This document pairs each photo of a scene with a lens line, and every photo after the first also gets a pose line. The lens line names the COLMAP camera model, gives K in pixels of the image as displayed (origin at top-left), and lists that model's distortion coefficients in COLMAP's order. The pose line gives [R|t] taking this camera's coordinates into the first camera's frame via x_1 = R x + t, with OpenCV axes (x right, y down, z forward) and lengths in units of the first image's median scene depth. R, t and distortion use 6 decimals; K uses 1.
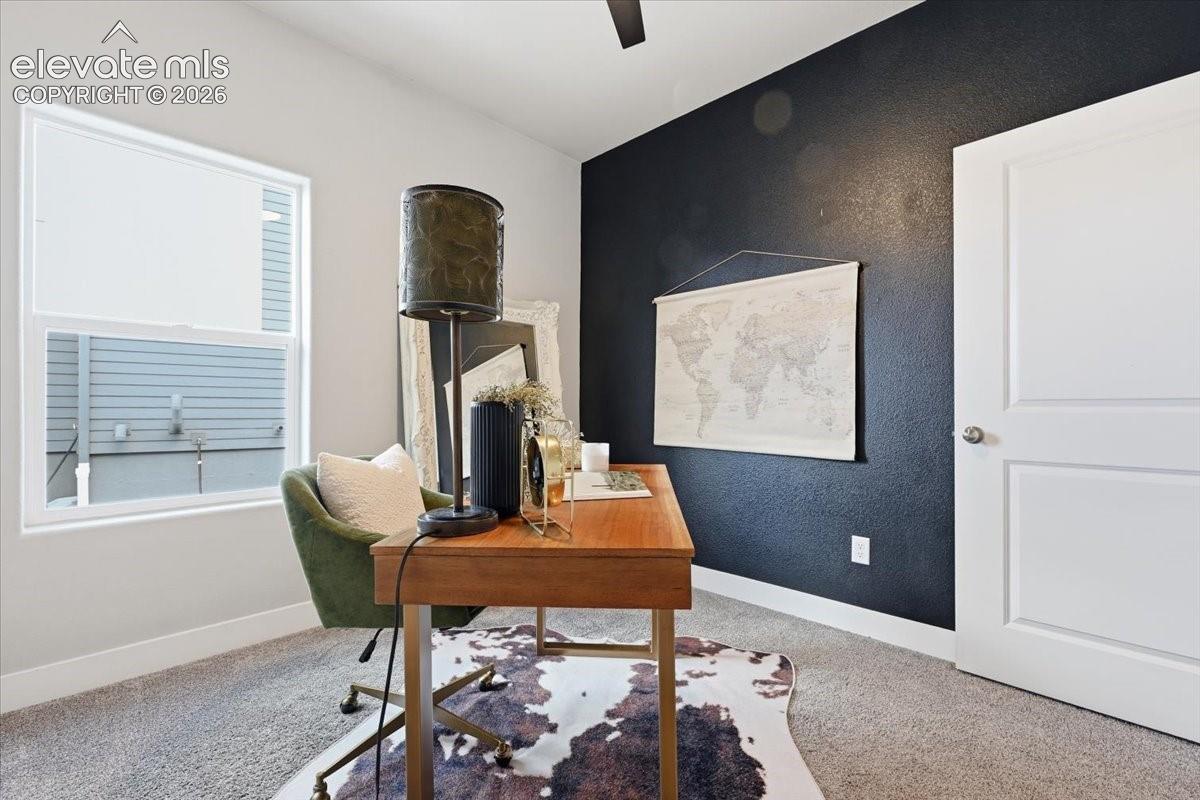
lens RADIAL K [[519.2, 0, 605.5], [0, 519.2, 403.9], [0, 0, 1]] dist [-0.003515, -0.000959]
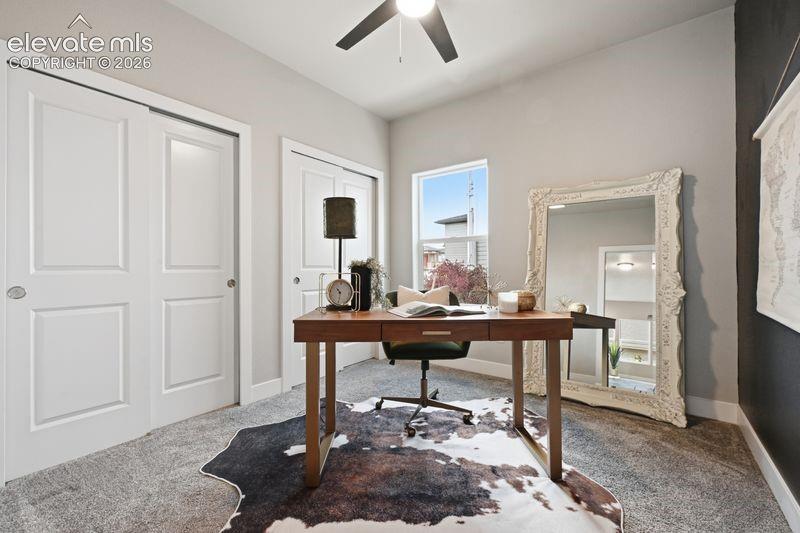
lens RADIAL K [[346.1, 0, 403.3], [0, 346.1, 267.2], [0, 0, 1]] dist [-0.003515, -0.000959]
pose [[0.110887, -0.001055, -0.993833, 1.005553], [0.004795, 0.999988, -0.000527, 0.006858], [0.993822, -0.004707, 0.110890, 0.680523]]
